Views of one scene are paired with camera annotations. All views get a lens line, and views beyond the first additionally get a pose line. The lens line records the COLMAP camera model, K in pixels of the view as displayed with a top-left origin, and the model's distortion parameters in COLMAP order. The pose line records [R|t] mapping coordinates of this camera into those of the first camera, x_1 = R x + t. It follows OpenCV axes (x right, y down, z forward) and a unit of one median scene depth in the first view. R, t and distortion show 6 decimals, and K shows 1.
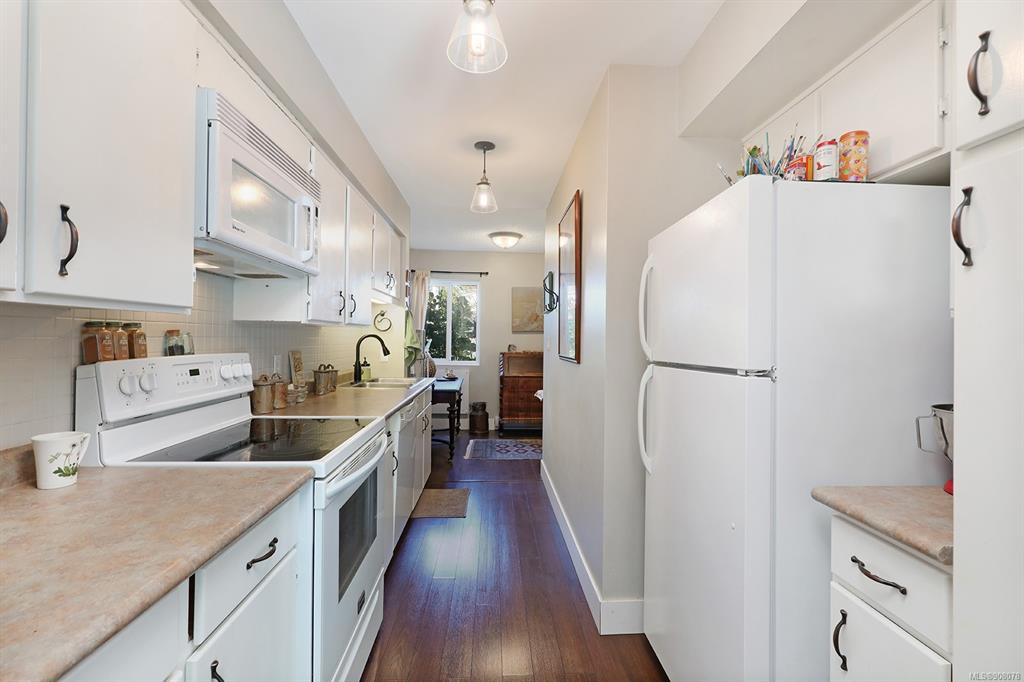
lens RADIAL K [[459.6, 0, 517.0], [0, 459.6, 338.4], [0, 0, 1]] dist [0.001347, 0.000017]
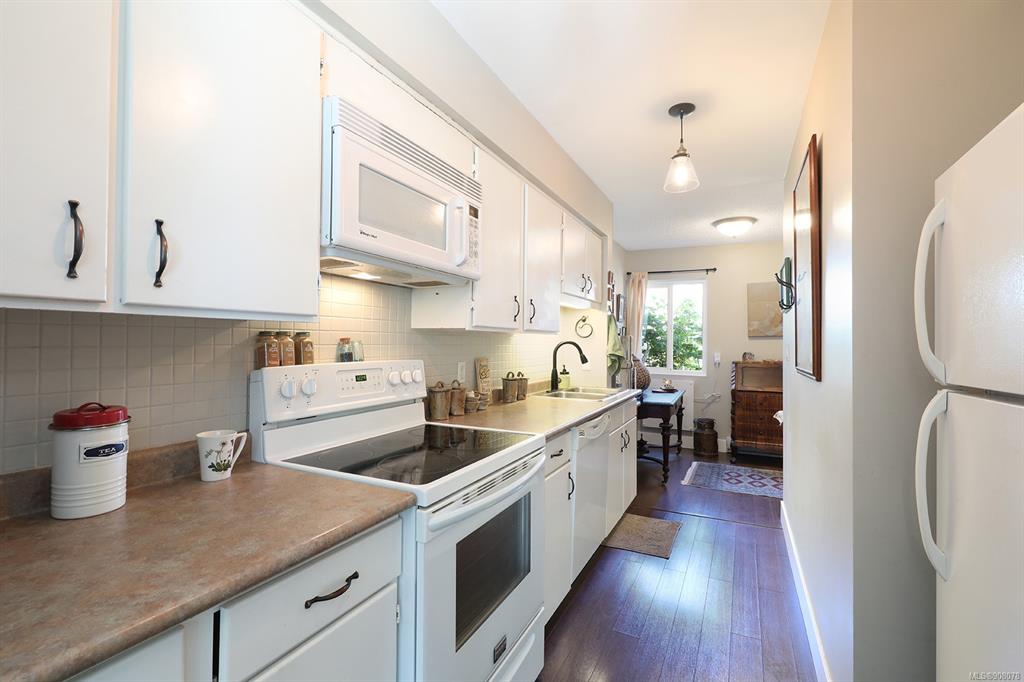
lens RADIAL K [[458.7, 0, 511.9], [0, 458.7, 337.4], [0, 0, 1]] dist [0.000064, 0.000060]
pose [[0.867901, -0.011089, -0.496613, 0.068817], [0.002739, 0.999842, -0.017537, -0.000152], [0.496729, 0.013860, 0.867795, 0.147974]]
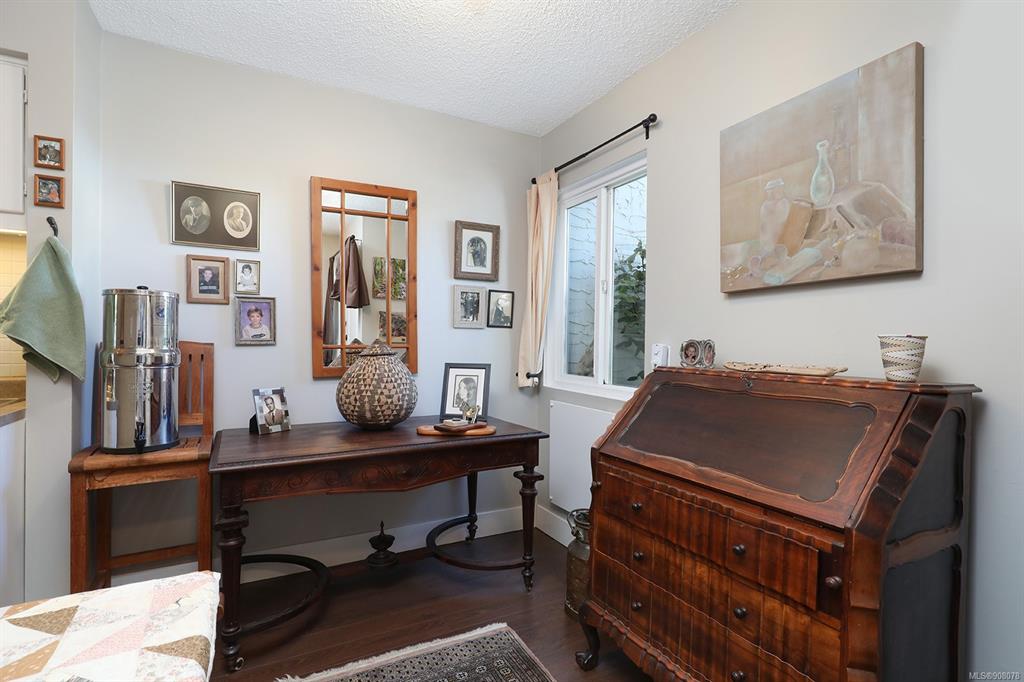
lens RADIAL K [[489.3, 0, 508.3], [0, 489.3, 351.6], [0, 0, 1]] dist [0.000764, 0.000480]
pose [[0.417514, 0.010556, -0.908609, 0.461276], [-0.002911, 0.999943, 0.010280, 0.039585], [0.908666, -0.001647, 0.417521, 1.741698]]
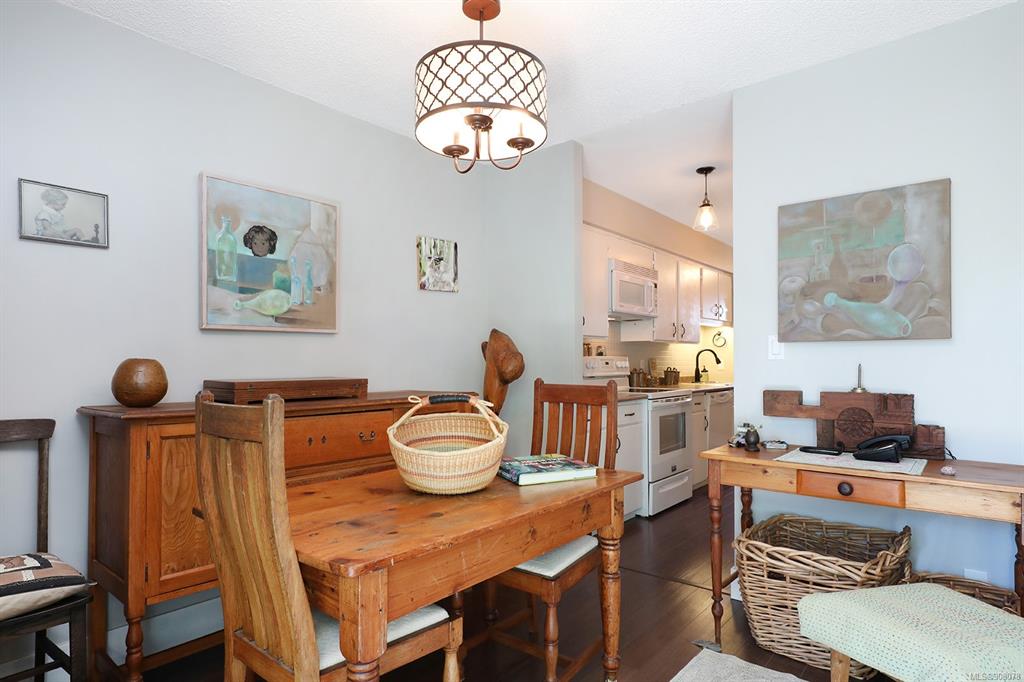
lens RADIAL K [[560.7, 0, 509.8], [0, 560.7, 359.4], [0, 0, 1]] dist [-0.000411, -0.000108]
pose [[0.726769, -0.017327, -0.686664, 0.540904], [0.011599, 0.999849, -0.012954, 0.048865], [0.686784, 0.001450, 0.726860, -0.849477]]
